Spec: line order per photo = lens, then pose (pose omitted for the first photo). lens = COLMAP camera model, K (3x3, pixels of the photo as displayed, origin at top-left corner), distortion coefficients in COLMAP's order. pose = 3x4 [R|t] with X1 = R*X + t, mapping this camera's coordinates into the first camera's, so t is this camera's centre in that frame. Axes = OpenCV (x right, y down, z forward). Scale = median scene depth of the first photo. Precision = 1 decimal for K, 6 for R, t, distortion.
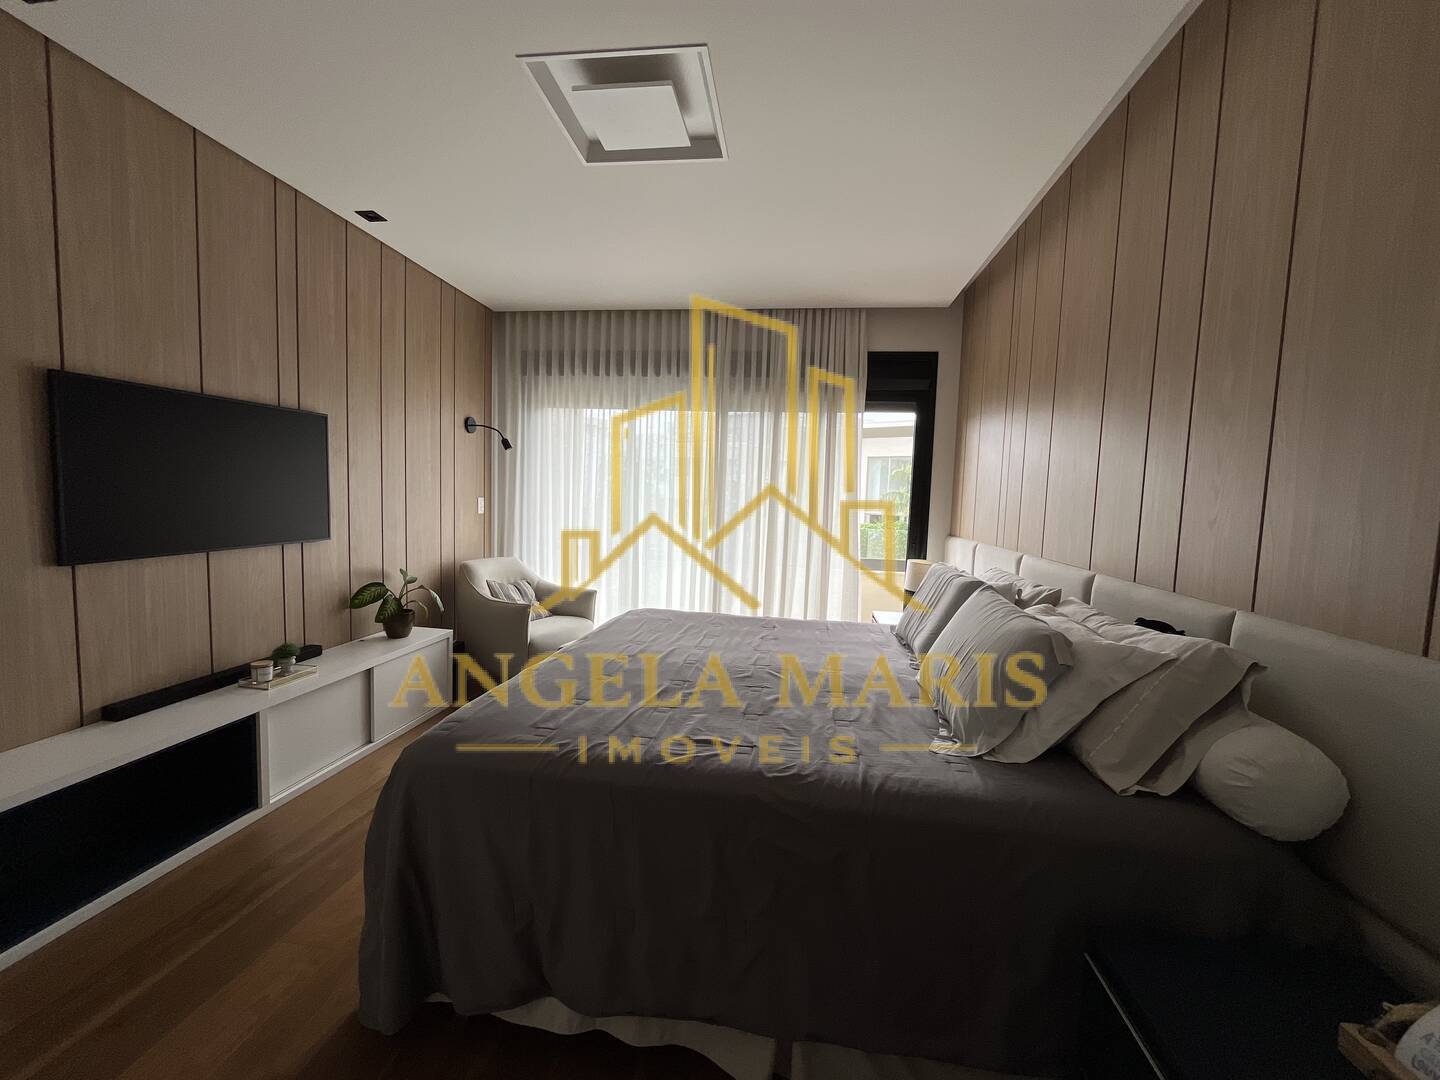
lens RADIAL K [[583.5, 0, 721.4], [0, 583.5, 536.5], [0, 0, 1]] dist [0.000252, -0.001344]
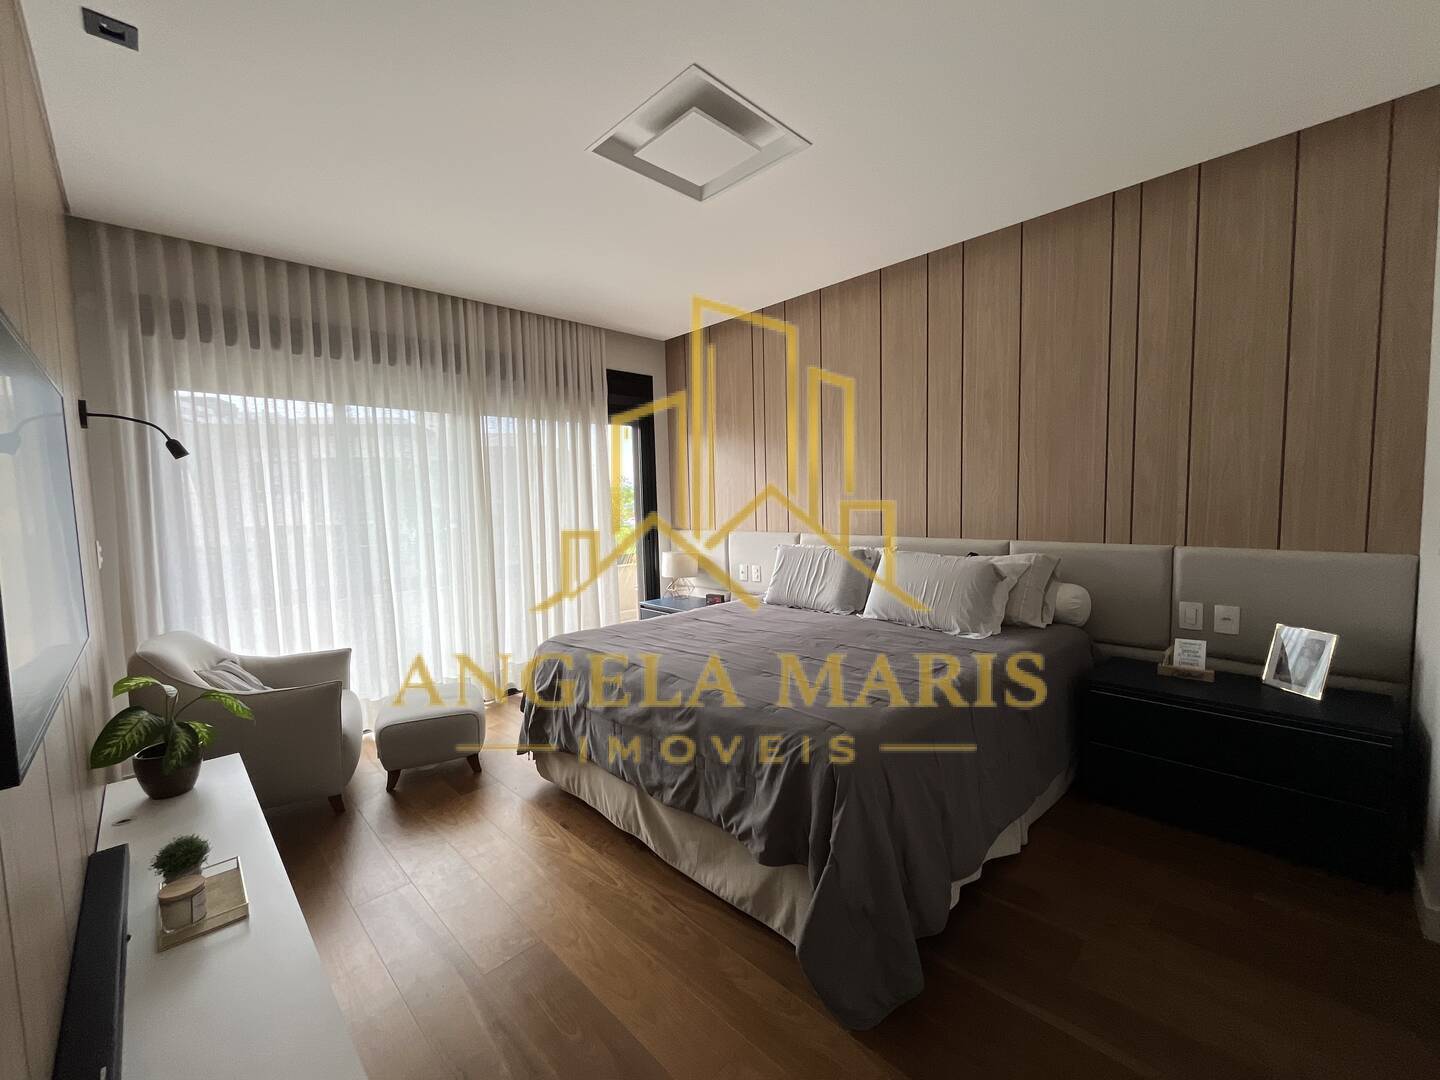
lens RADIAL K [[583.5, 0, 722.2], [0, 583.5, 542.1], [0, 0, 1]] dist [0.000252, -0.001344]
pose [[0.613109, -0.110966, 0.782166, -0.514130], [0.104832, 0.992758, 0.058669, -0.038014], [-0.783012, 0.046026, 0.620301, 0.175078]]
